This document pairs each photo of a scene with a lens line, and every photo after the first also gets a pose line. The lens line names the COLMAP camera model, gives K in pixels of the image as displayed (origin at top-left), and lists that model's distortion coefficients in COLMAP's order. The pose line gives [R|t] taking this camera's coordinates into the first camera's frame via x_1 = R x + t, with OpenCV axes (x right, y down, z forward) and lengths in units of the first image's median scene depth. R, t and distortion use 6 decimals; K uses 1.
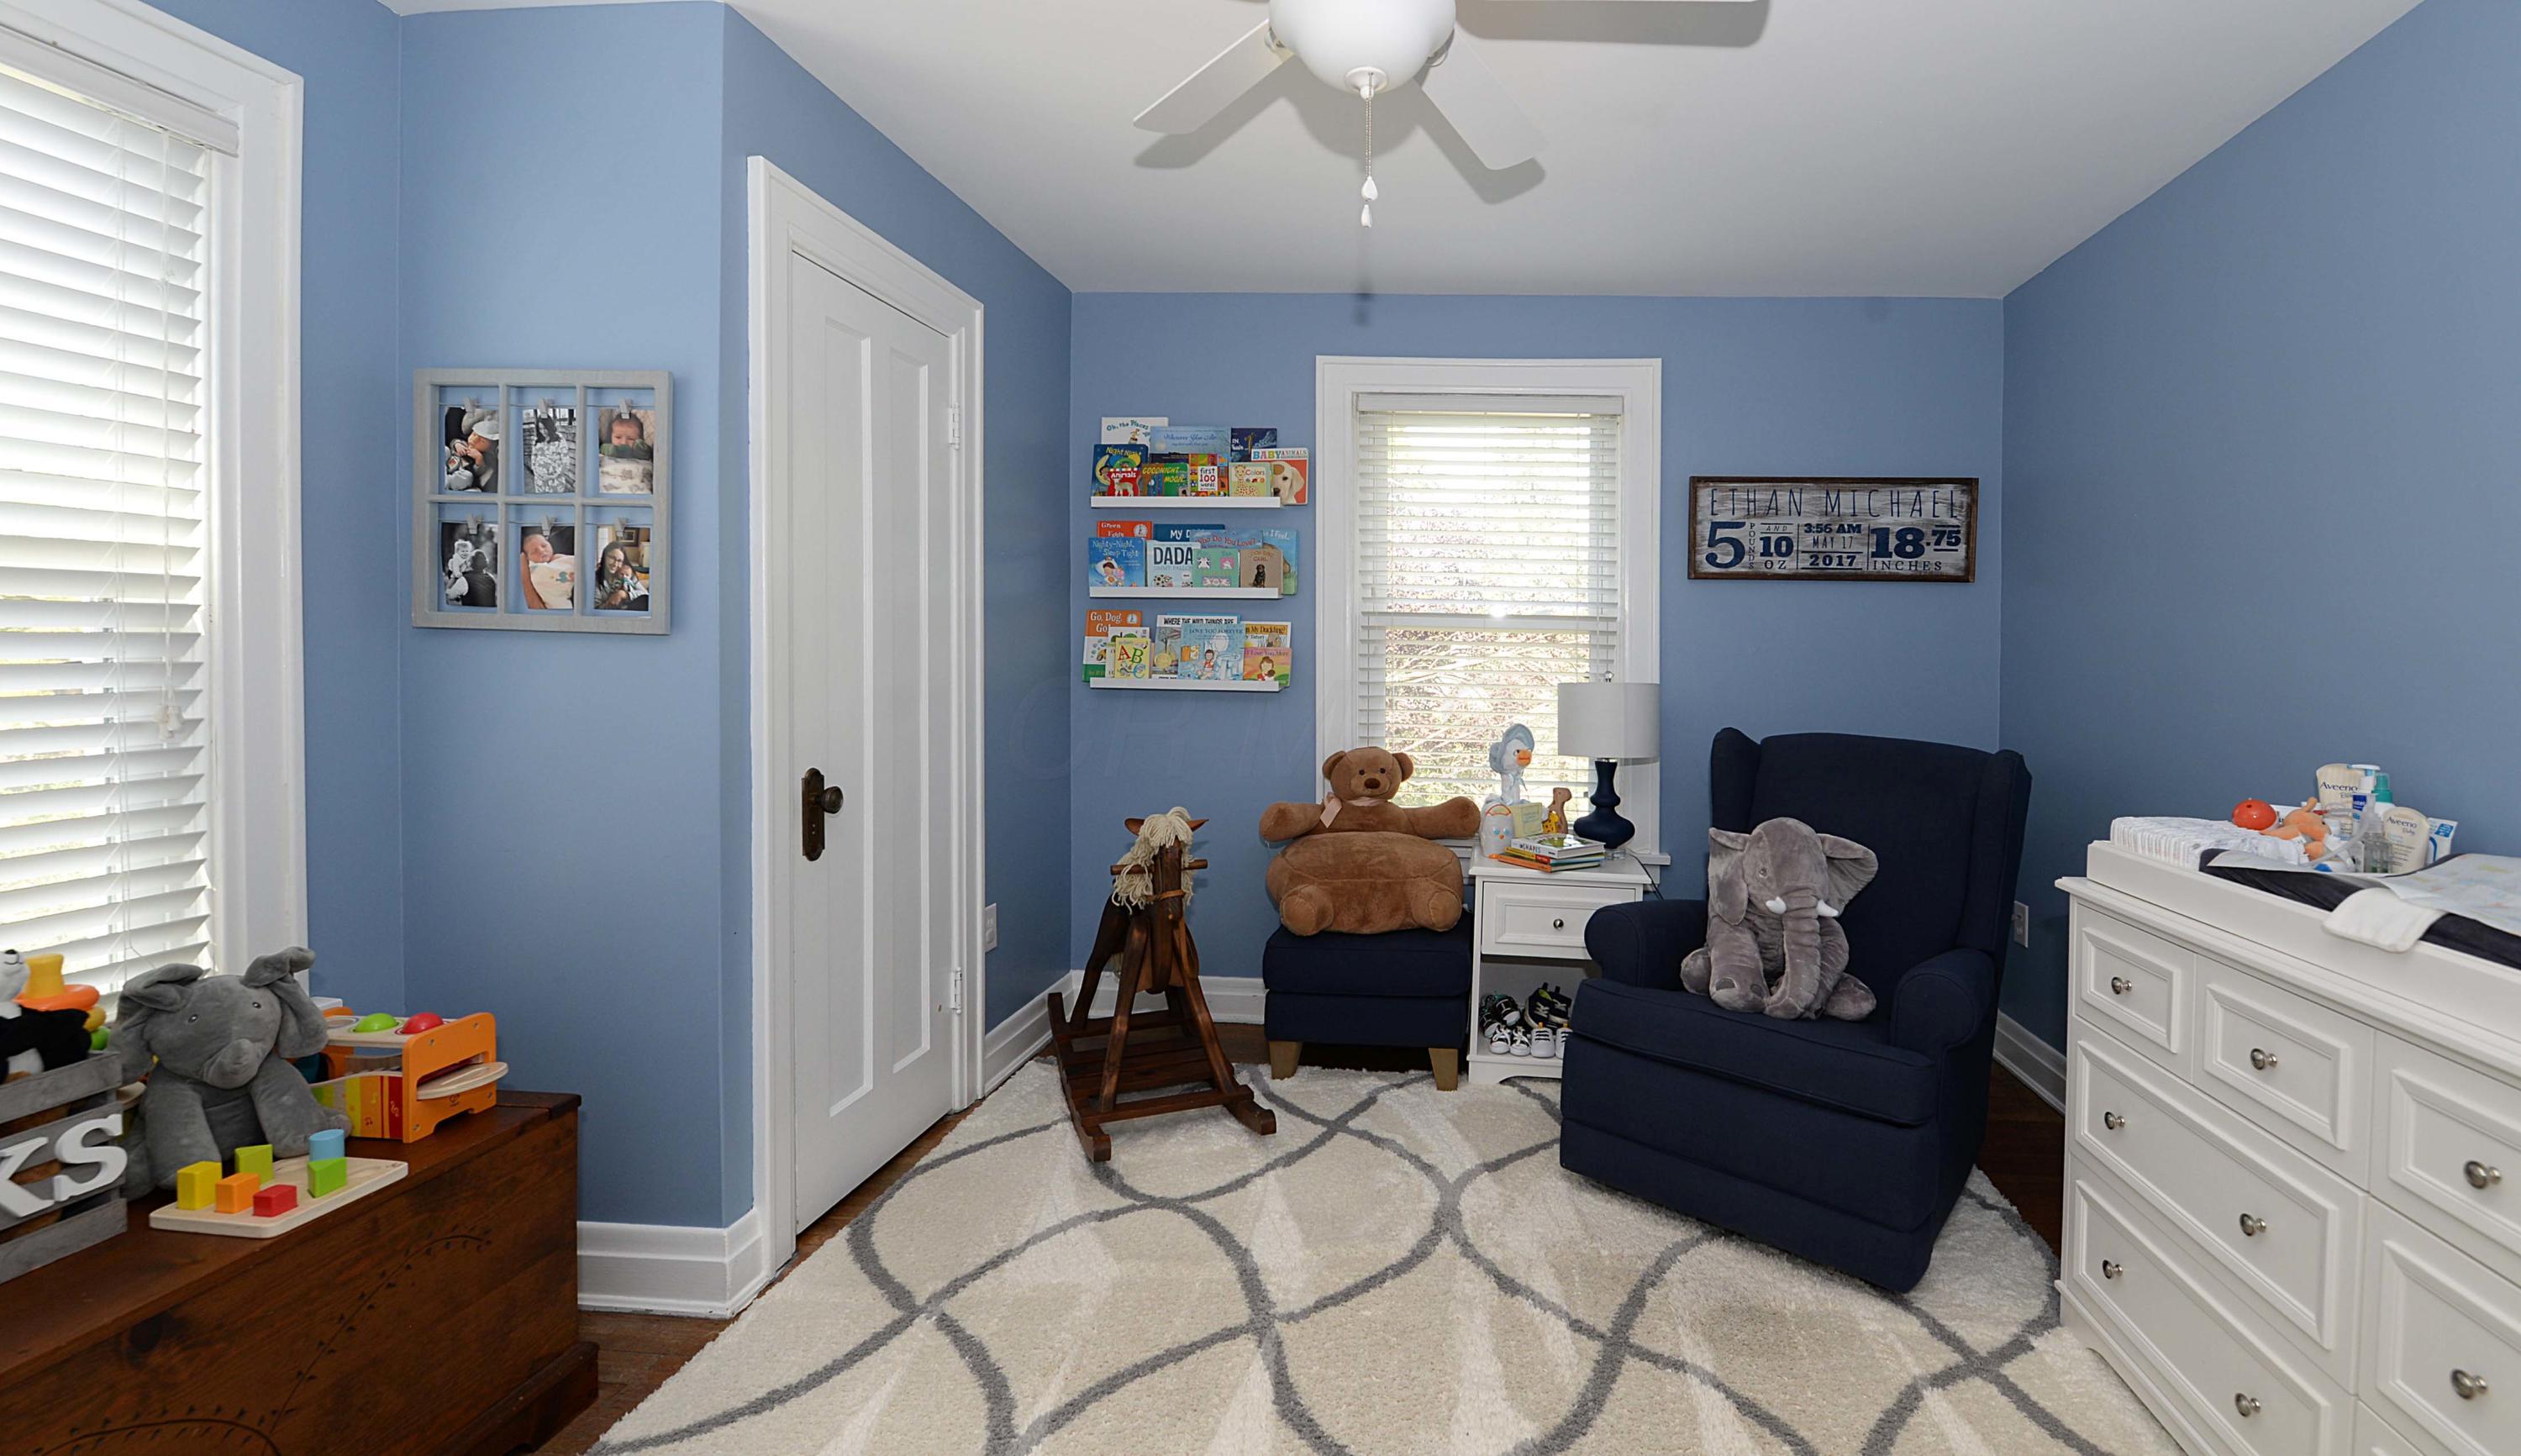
lens RADIAL K [[1064.9, 0, 1261.4], [0, 1064.9, 672.5], [0, 0, 1]] dist [-0.000546, -0.008799]
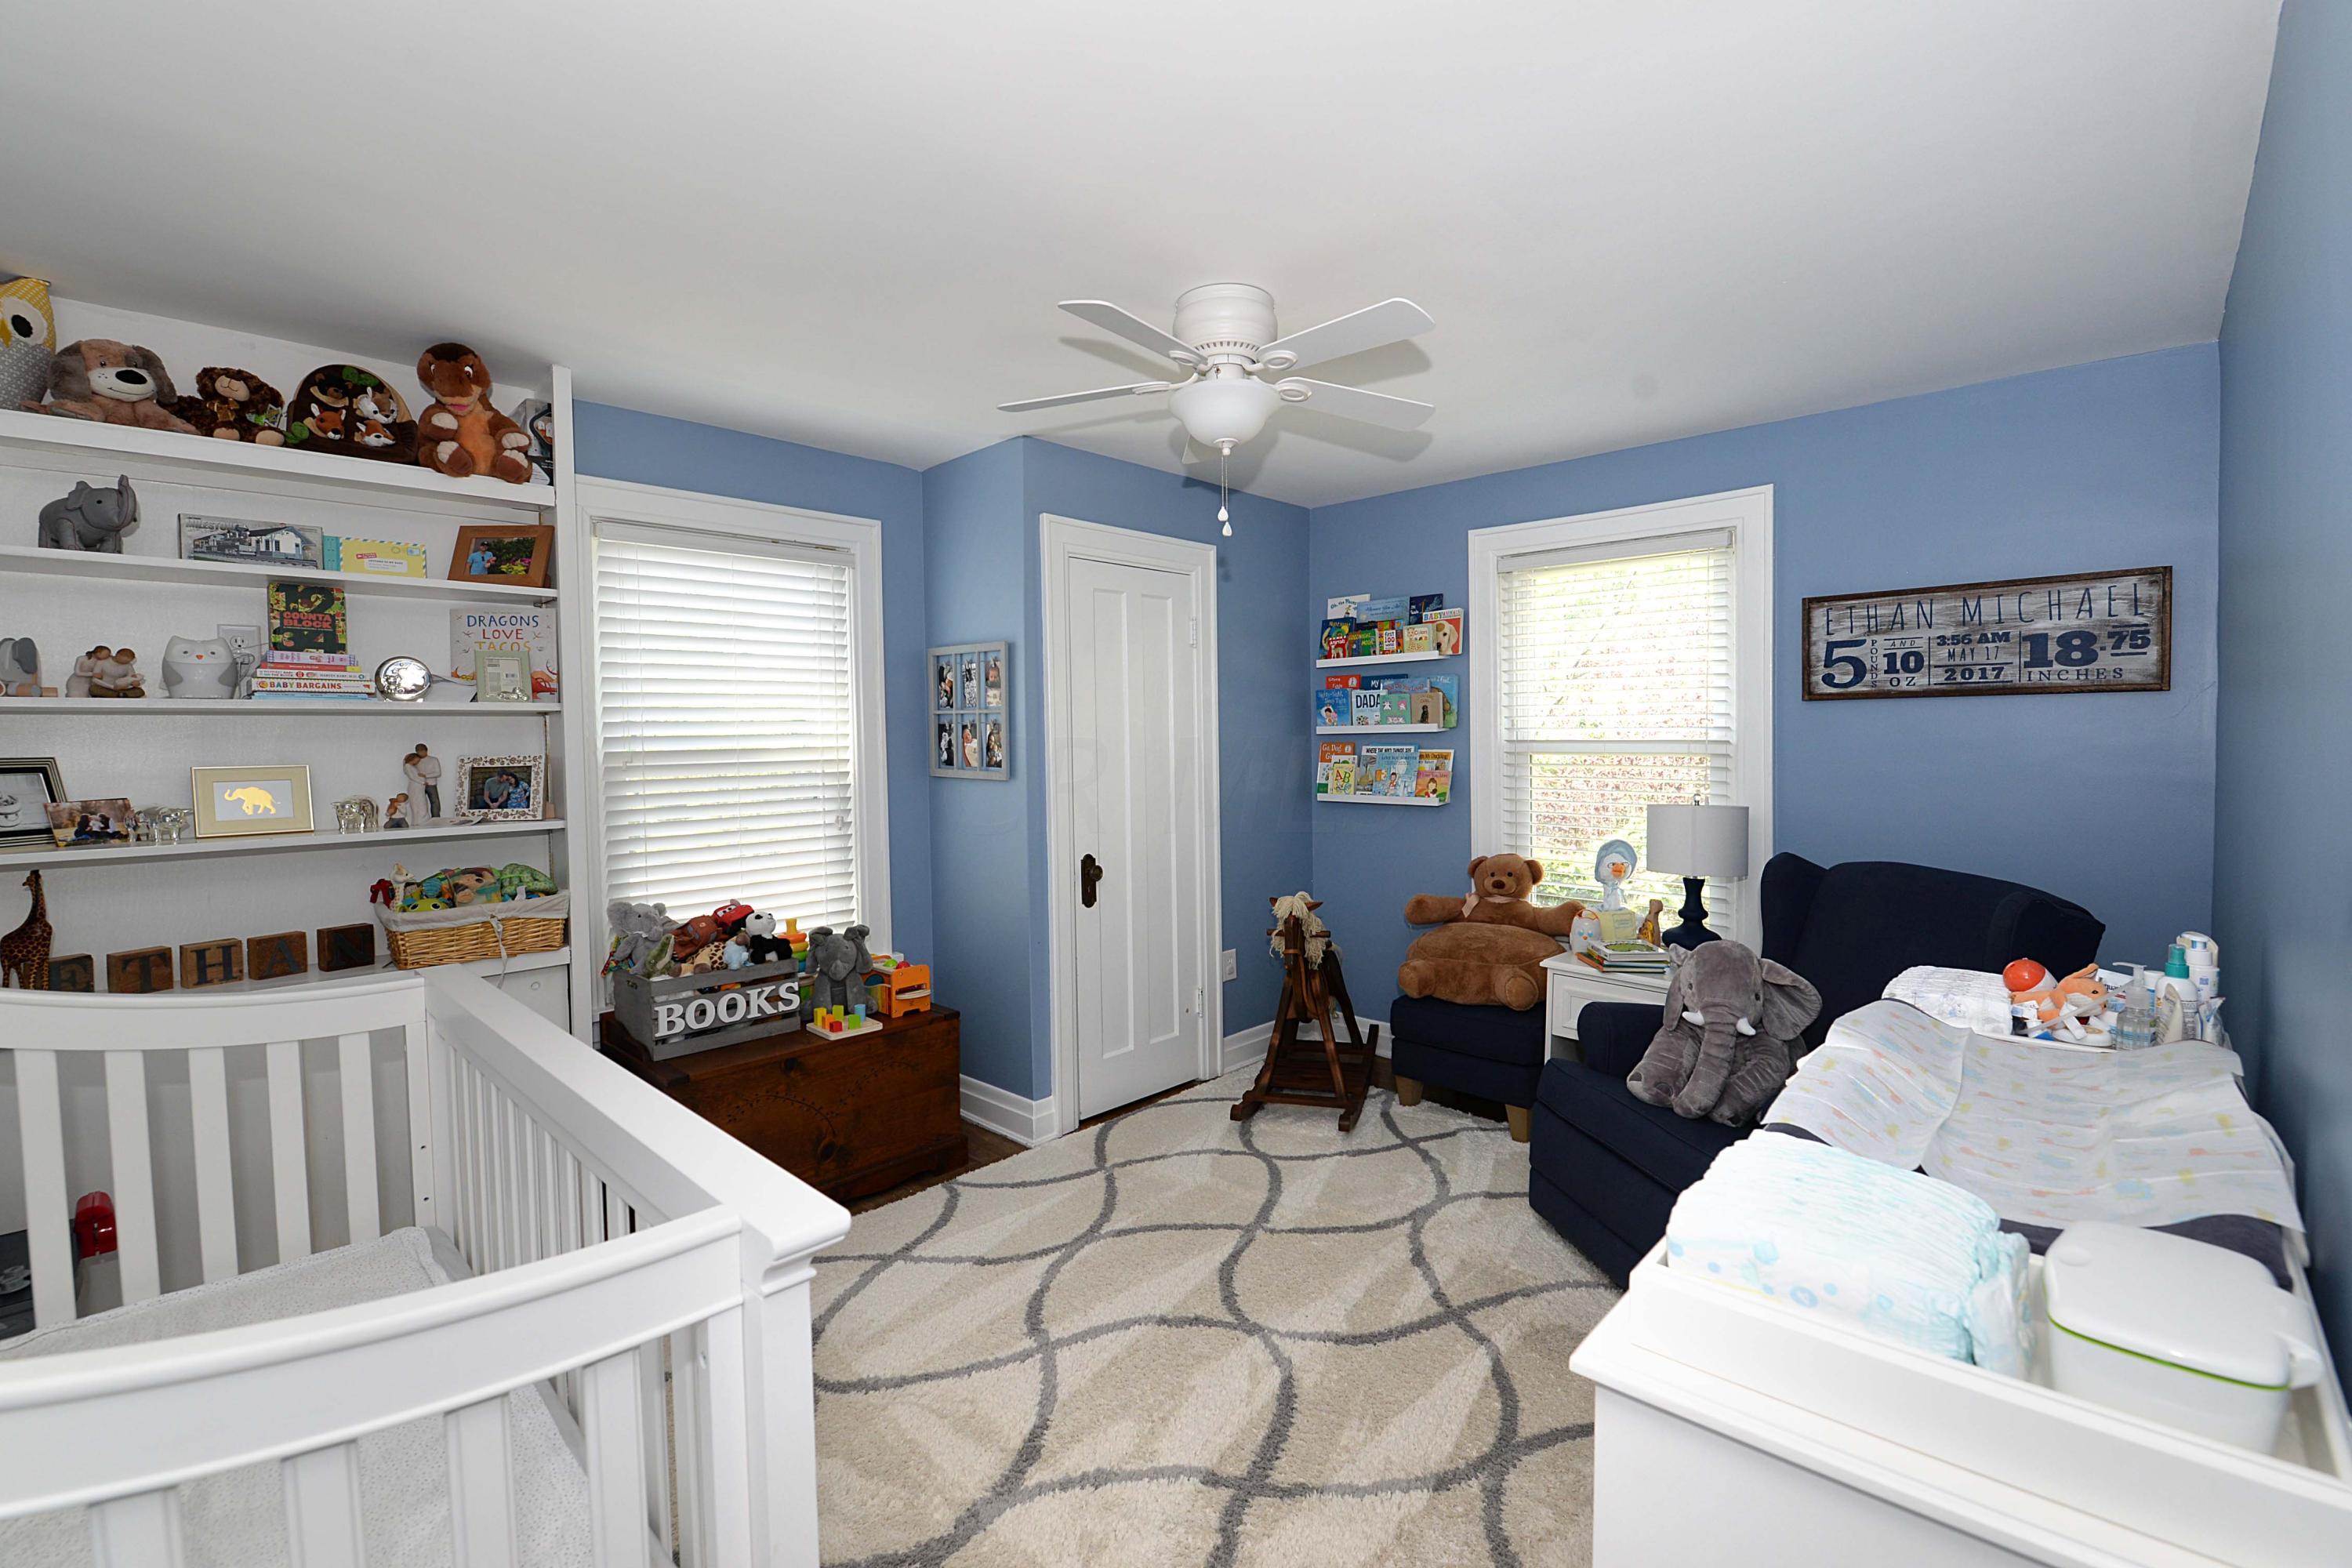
lens RADIAL K [[1186.0, 0, 1250.7], [0, 1186.0, 735.1], [0, 0, 1]] dist [-0.031566, 0.056667]
pose [[0.741735, -0.019670, -0.670404, 0.786169], [0.024215, 0.999704, -0.002540, -0.067475], [0.670256, -0.014350, 0.741992, -0.179879]]
